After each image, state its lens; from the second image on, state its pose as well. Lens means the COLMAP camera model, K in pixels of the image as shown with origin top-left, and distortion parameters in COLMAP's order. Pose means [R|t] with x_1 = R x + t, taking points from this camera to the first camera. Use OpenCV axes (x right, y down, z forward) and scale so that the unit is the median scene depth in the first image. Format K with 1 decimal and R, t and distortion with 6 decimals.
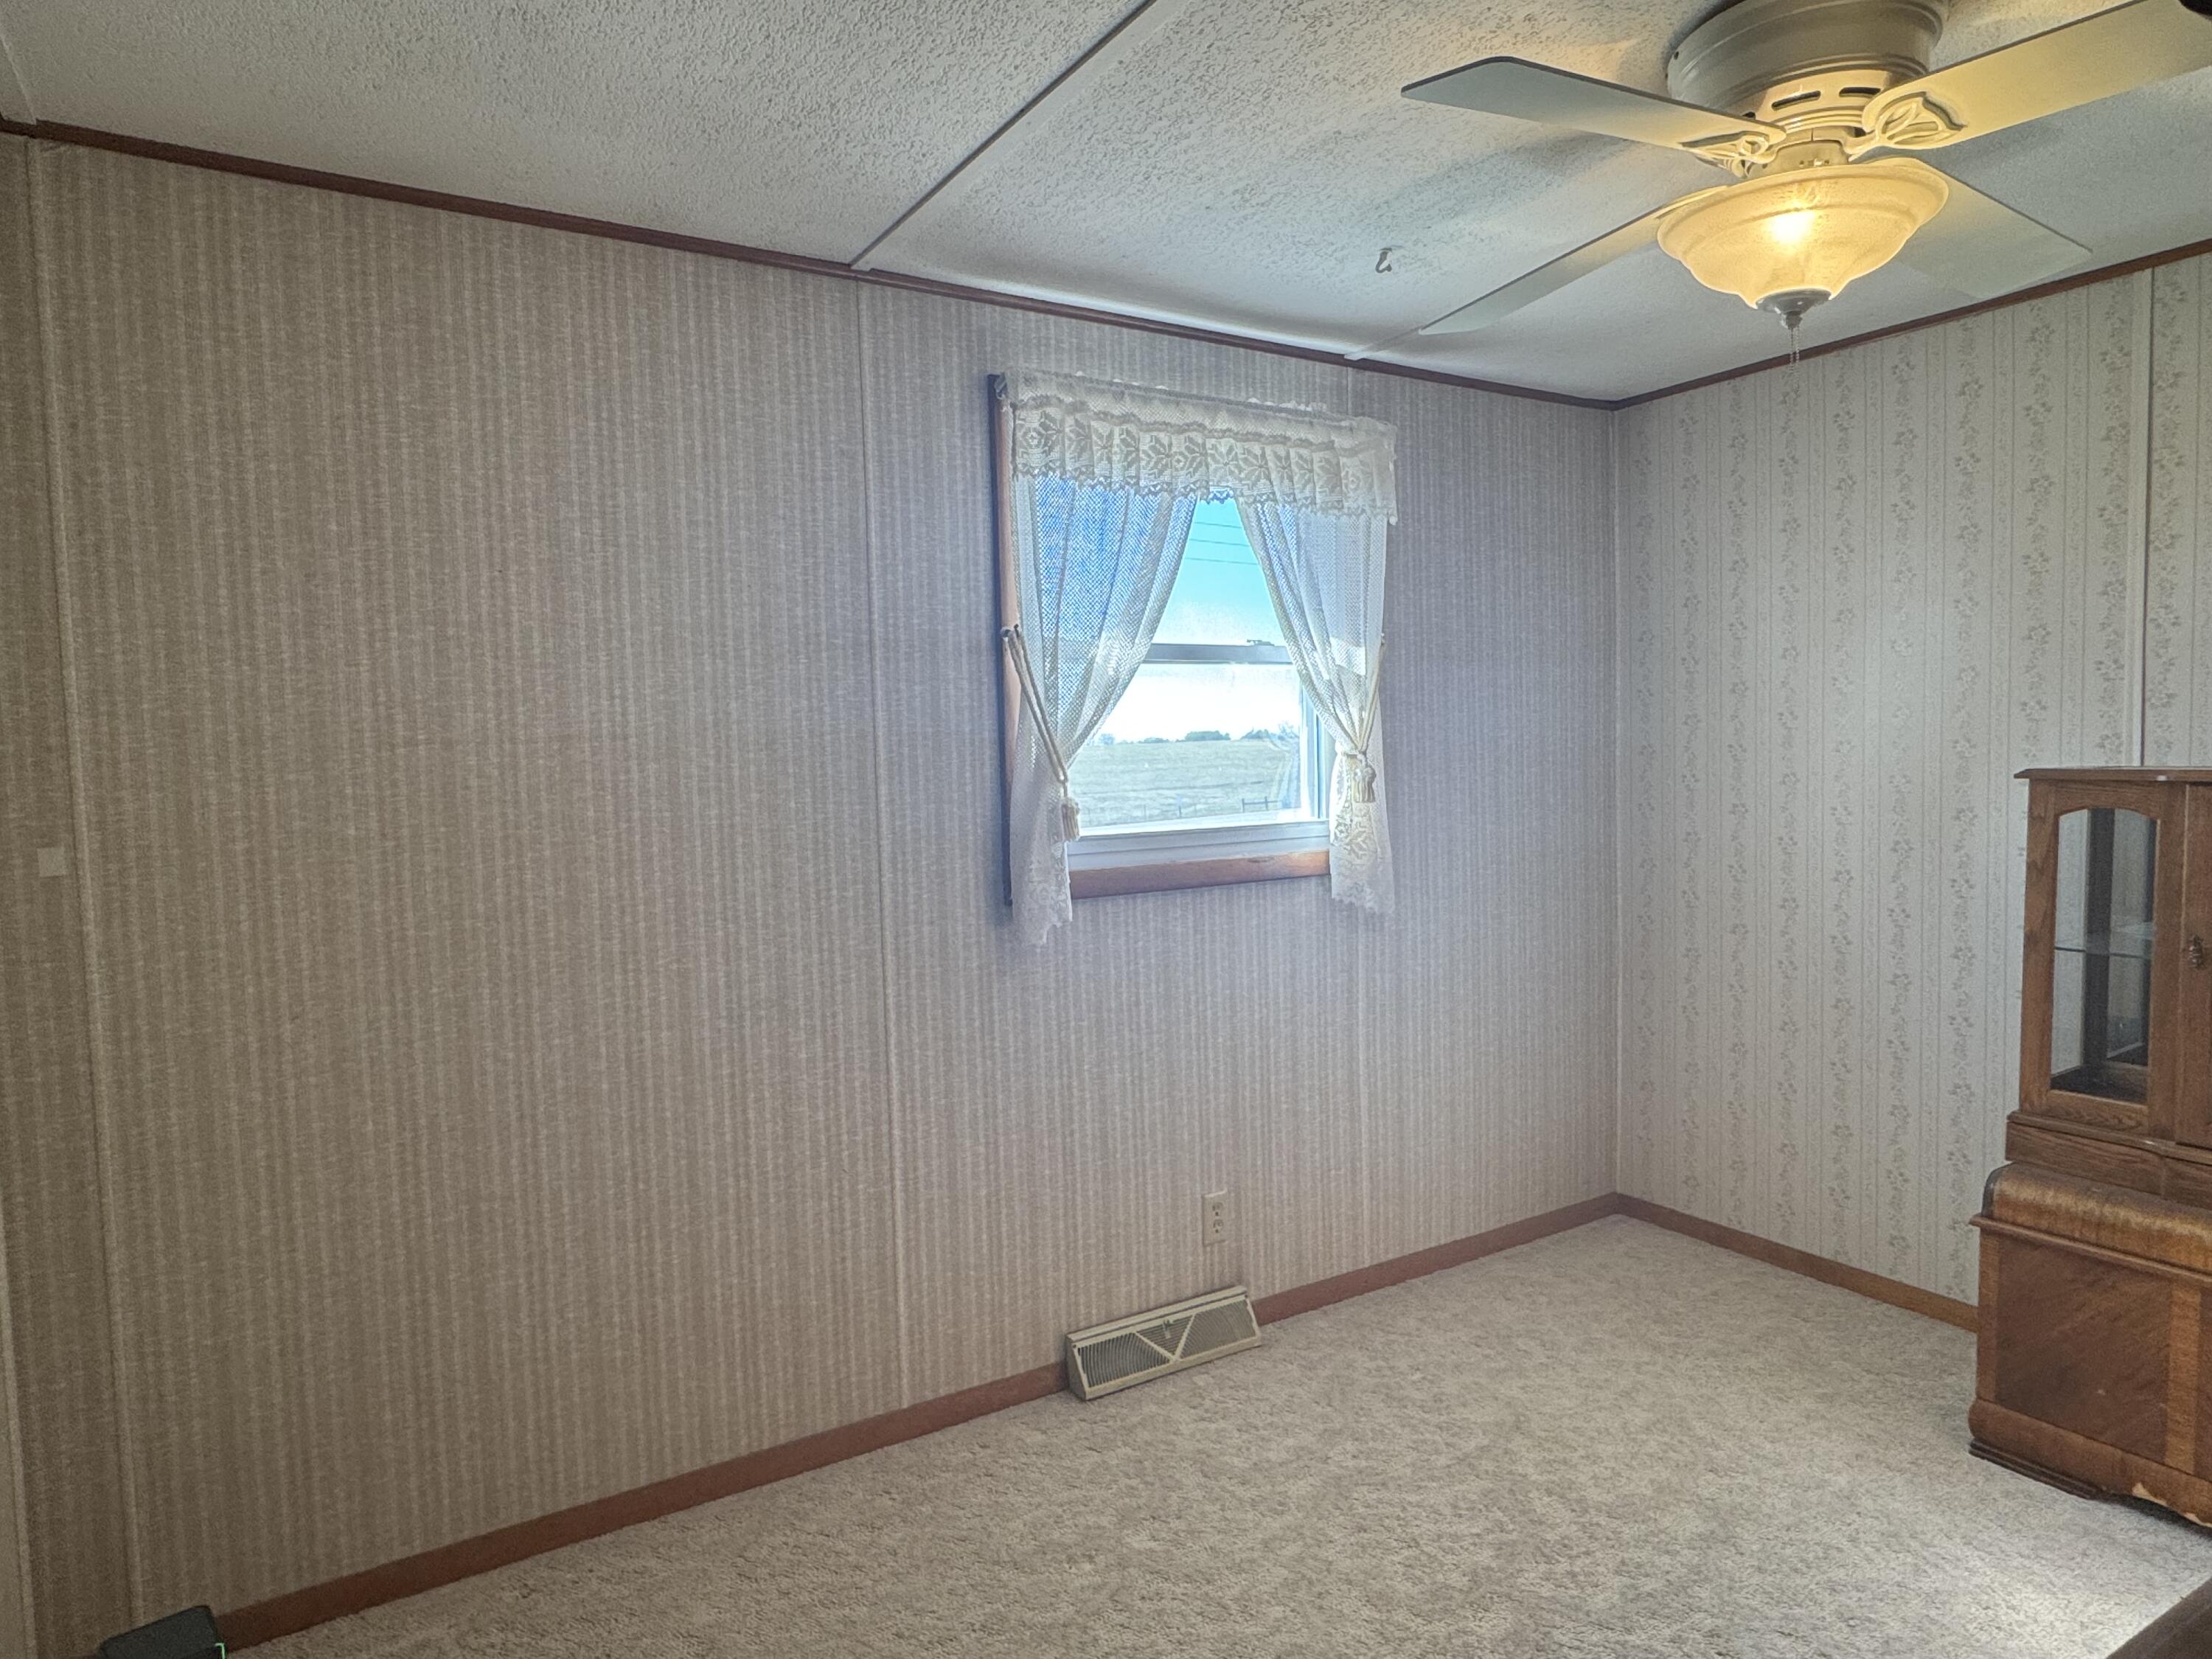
lens RADIAL K [[1314.8, 0, 1106.0], [0, 1314.8, 829.5], [0, 0, 1]] dist [0.001851, 0.003563]
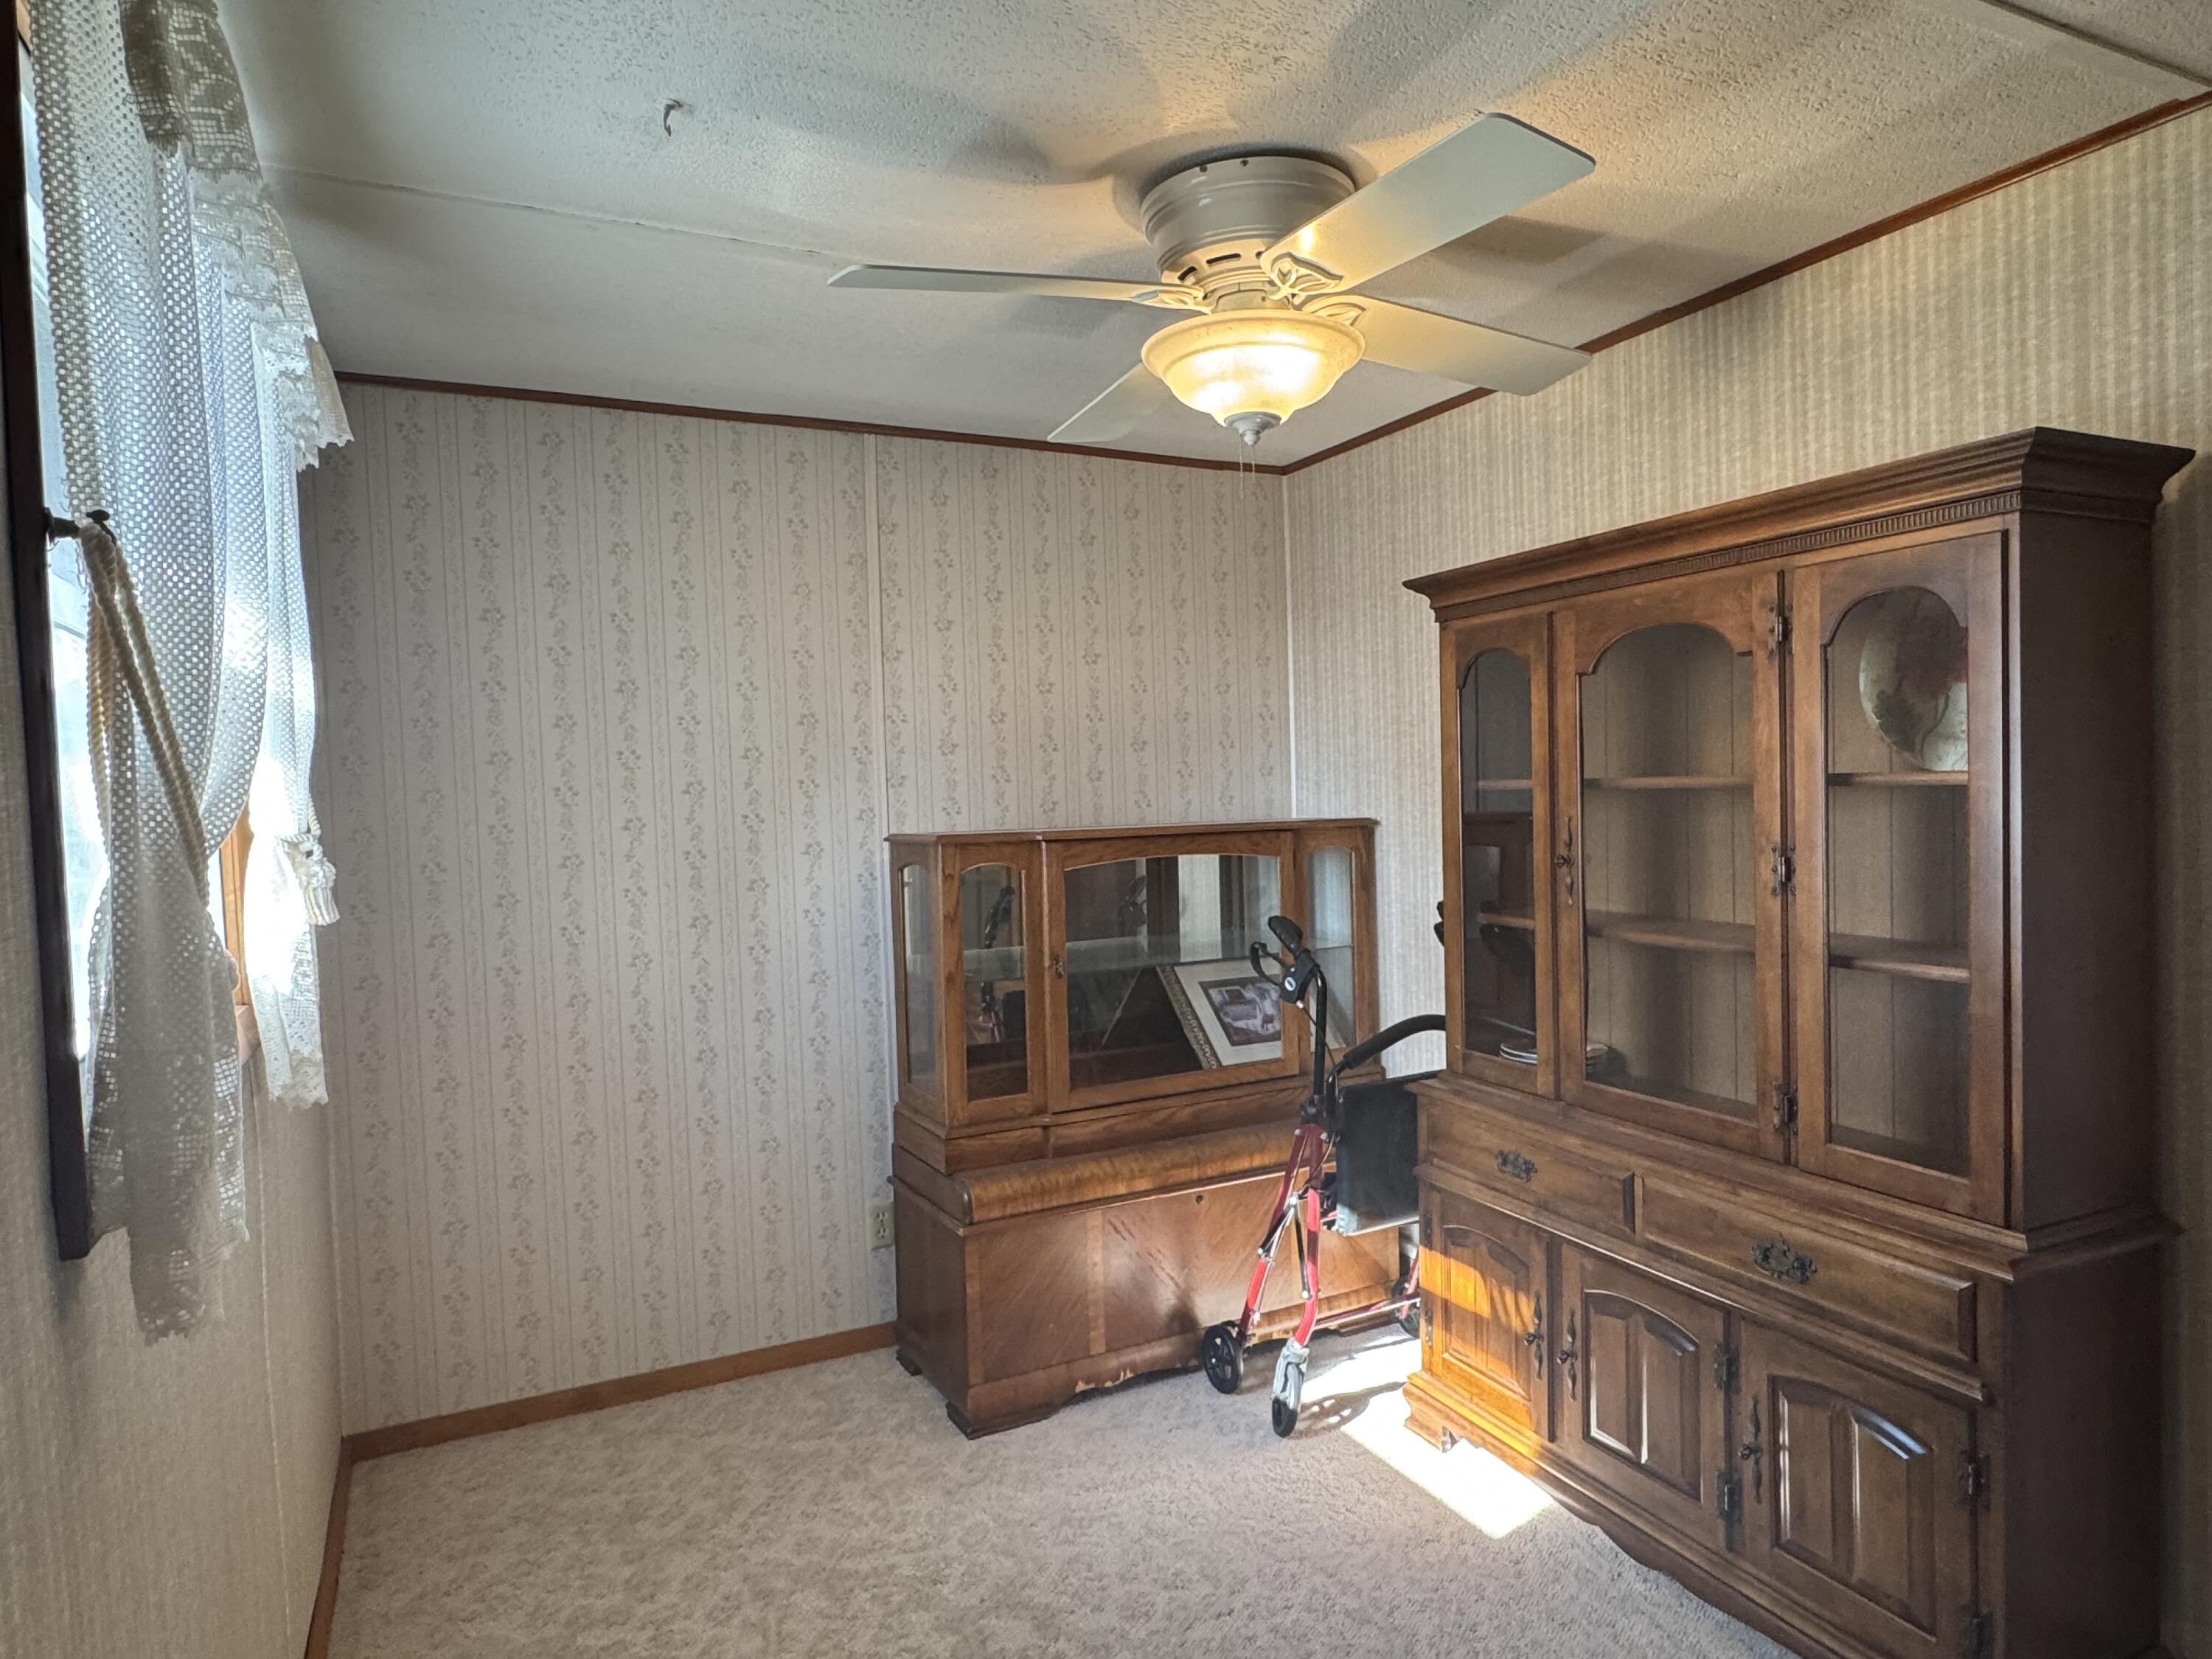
lens RADIAL K [[1314.8, 0, 1106.0], [0, 1314.8, 829.5], [0, 0, 1]] dist [0.001851, 0.003563]
pose [[0.107792, -0.011399, 0.994108, -0.410920], [0.087599, 0.996154, 0.001925, -0.036480], [-0.990307, 0.086875, 0.108376, 0.661175]]
